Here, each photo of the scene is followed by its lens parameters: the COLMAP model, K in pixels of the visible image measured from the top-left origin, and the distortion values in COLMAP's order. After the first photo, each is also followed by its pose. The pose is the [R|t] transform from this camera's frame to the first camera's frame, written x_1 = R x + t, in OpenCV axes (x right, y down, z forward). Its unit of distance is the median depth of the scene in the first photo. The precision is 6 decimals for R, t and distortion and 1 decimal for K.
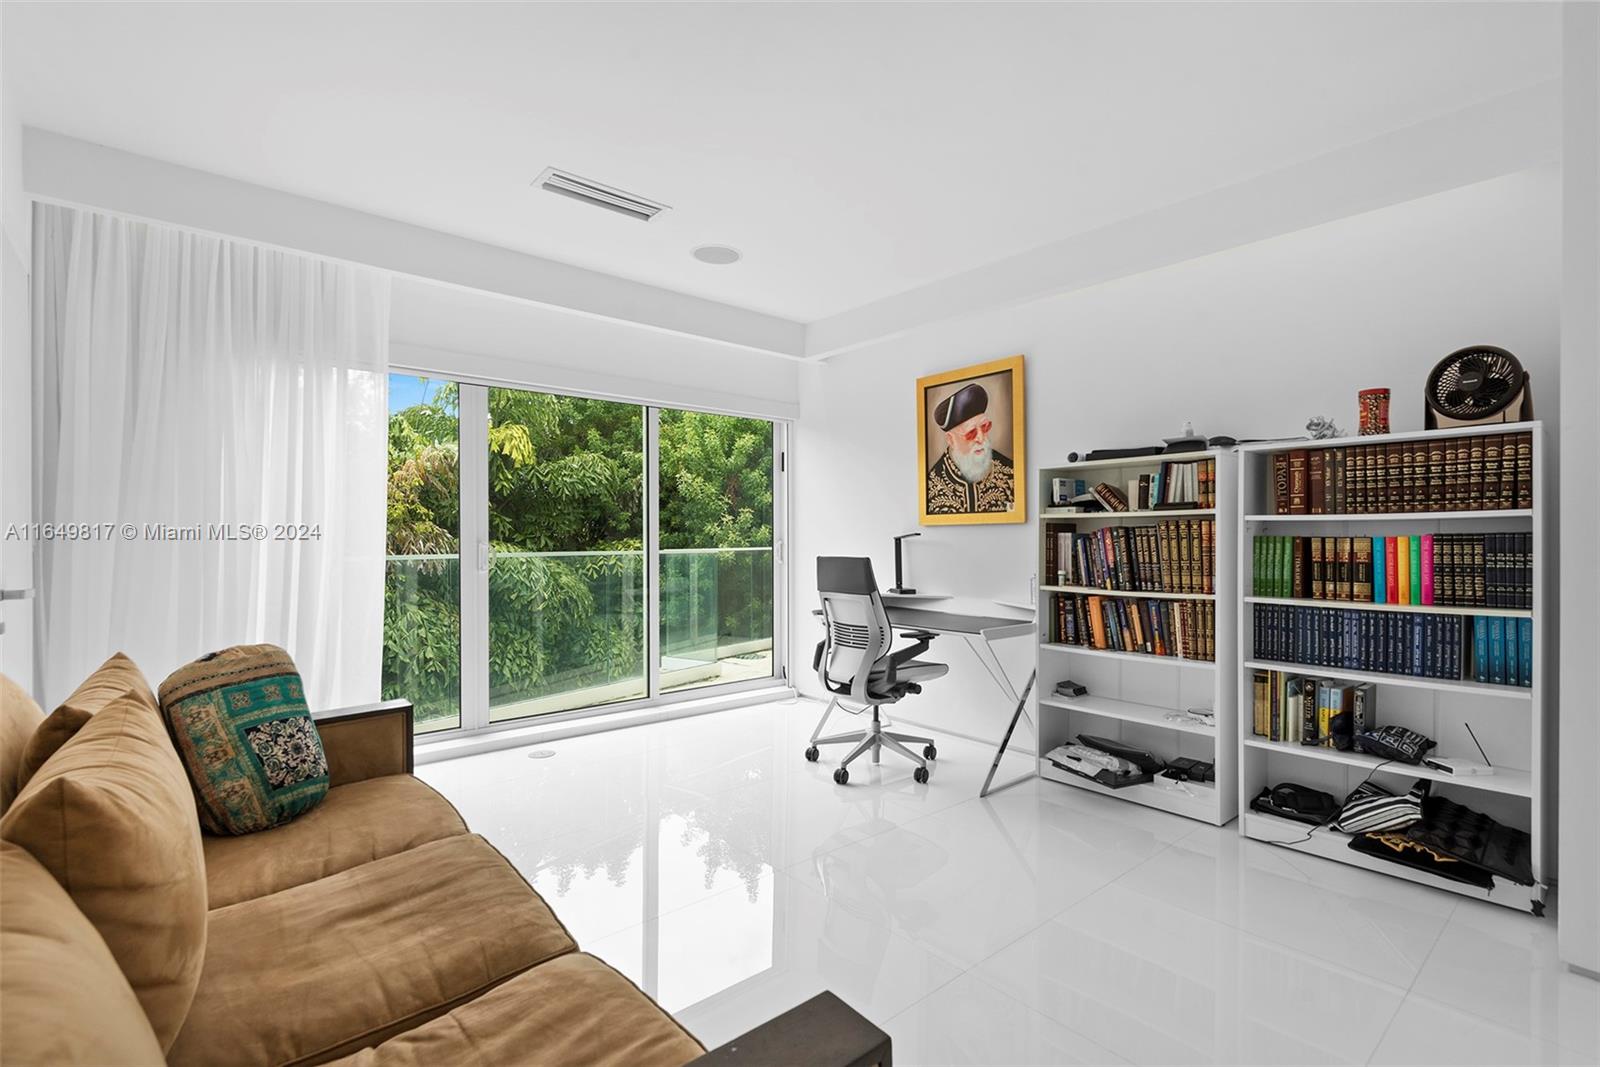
lens RADIAL K [[728.8, 0, 800.0], [0, 728.8, 533.5], [0, 0, 1]] dist [0.042366, -0.018326]
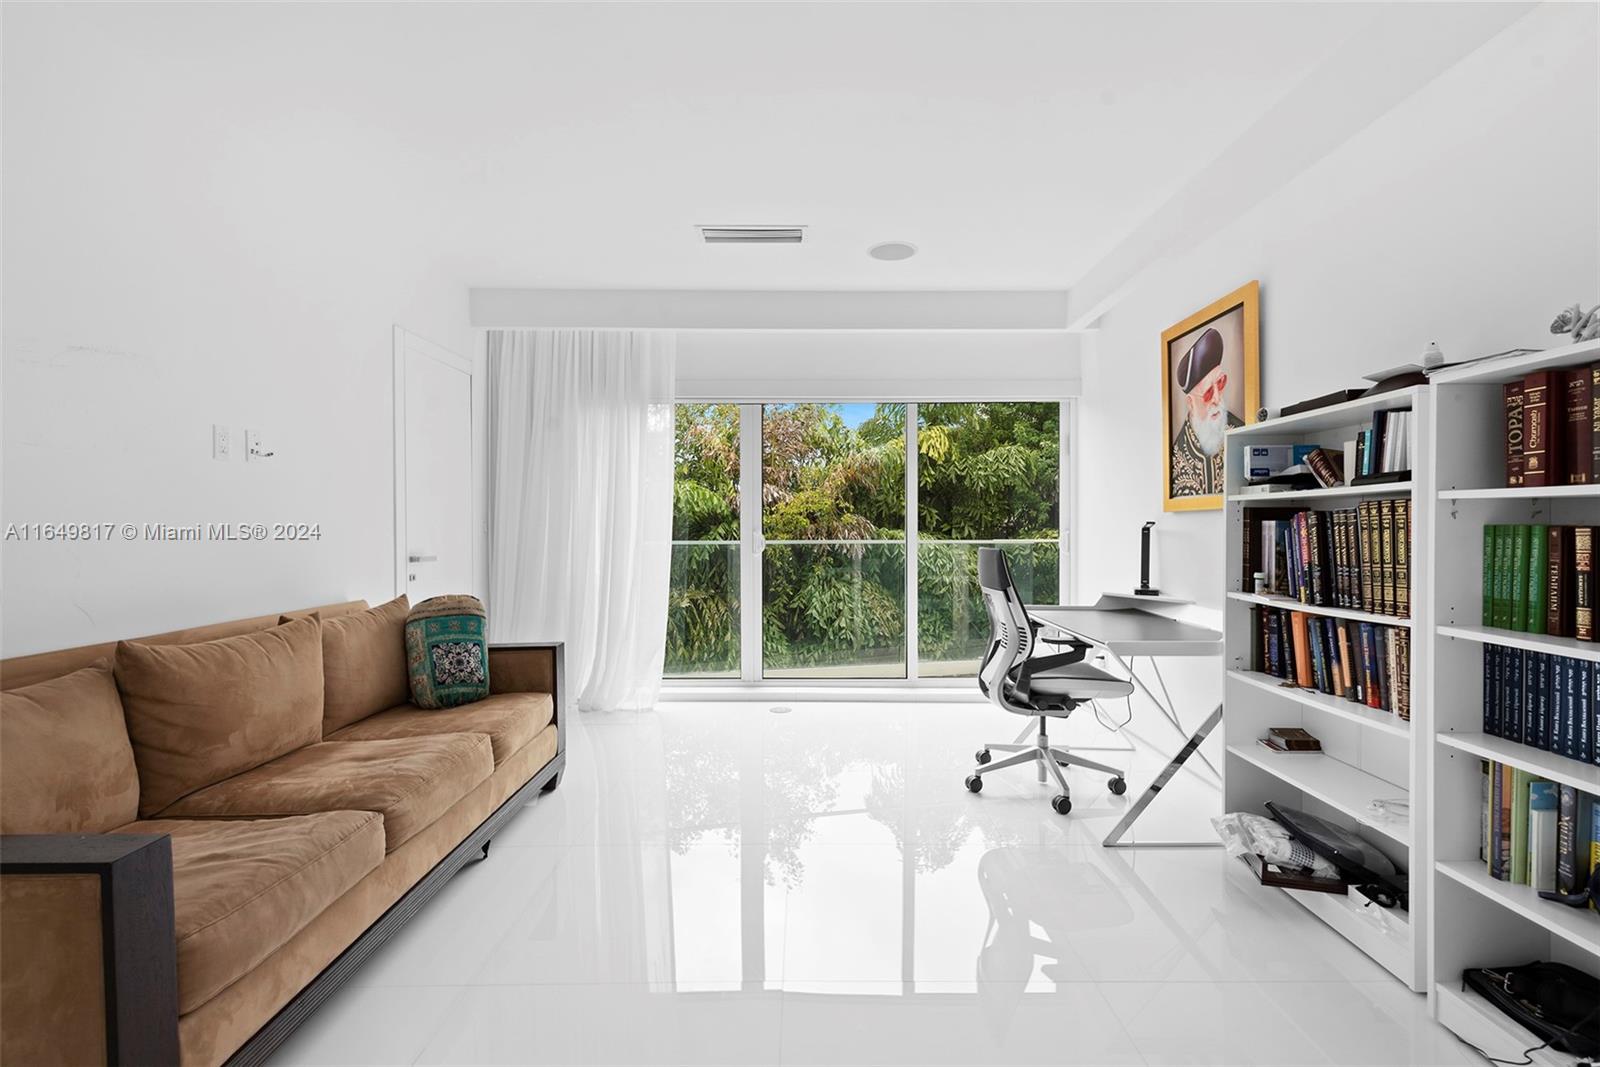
lens RADIAL K [[714.7, 0, 831.0], [0, 714.7, 531.1], [0, 0, 1]] dist [0.033969, 0.000104]
pose [[0.768625, 0.002959, -0.639693, 0.501839], [0.004173, 0.999945, 0.009639, 0.000705], [0.639686, -0.010078, 0.768570, 0.184363]]
